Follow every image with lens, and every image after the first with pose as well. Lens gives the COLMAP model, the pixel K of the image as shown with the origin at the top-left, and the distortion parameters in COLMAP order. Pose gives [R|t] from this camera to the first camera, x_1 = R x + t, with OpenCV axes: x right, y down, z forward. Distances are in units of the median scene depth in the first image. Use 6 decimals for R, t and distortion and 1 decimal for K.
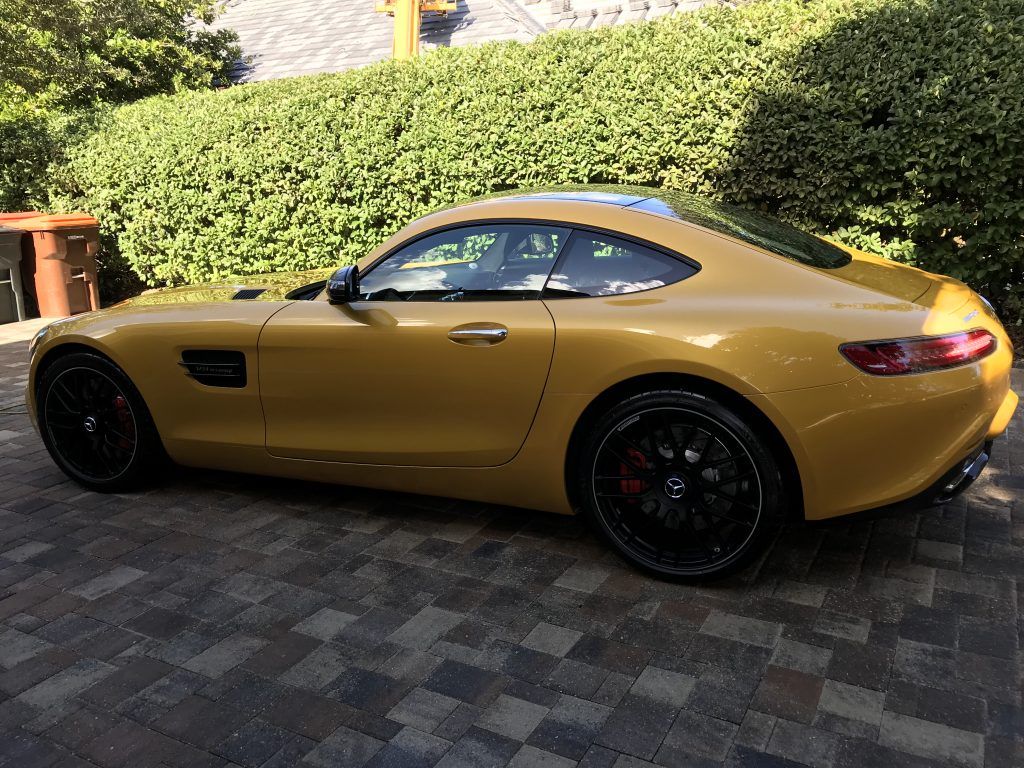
lens RADIAL K [[840.6, 0, 509.7], [0, 840.6, 380.2], [0, 0, 1]] dist [0.010609, 0.006163]
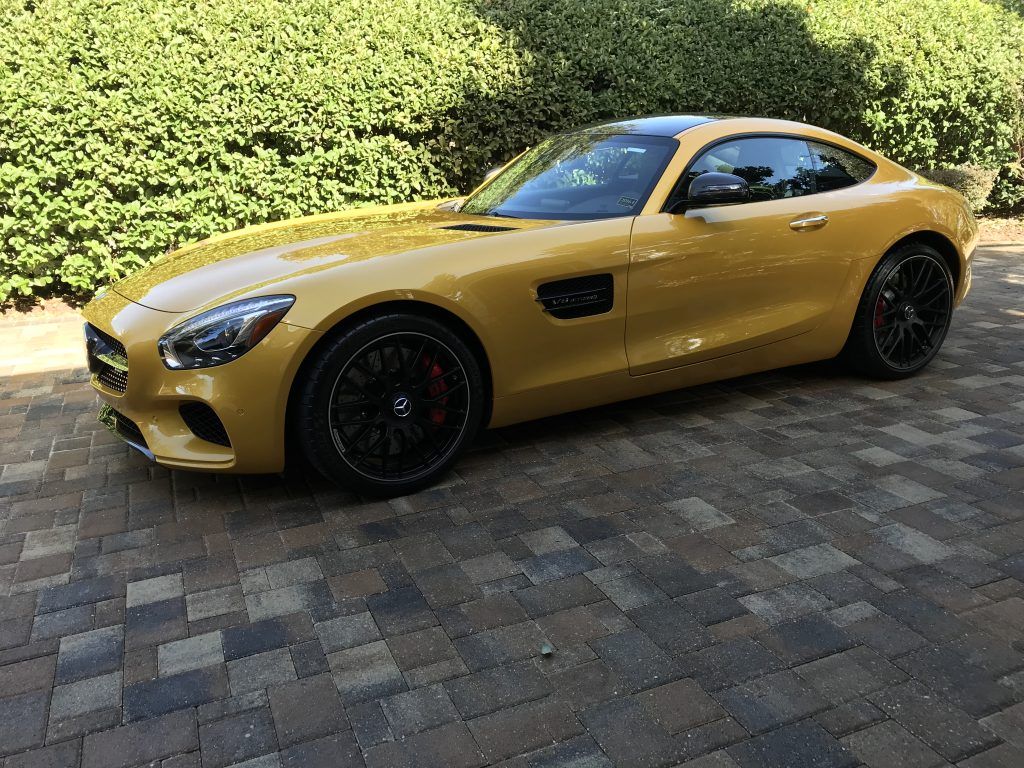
lens RADIAL K [[840.6, 0, 511.1], [0, 840.6, 383.5], [0, 0, 1]] dist [0.010609, 0.006163]
pose [[0.614578, -0.203864, 0.762058, -1.273701], [0.192740, 0.975558, 0.105539, -0.037743], [-0.764948, 0.082017, 0.638849, 0.548246]]
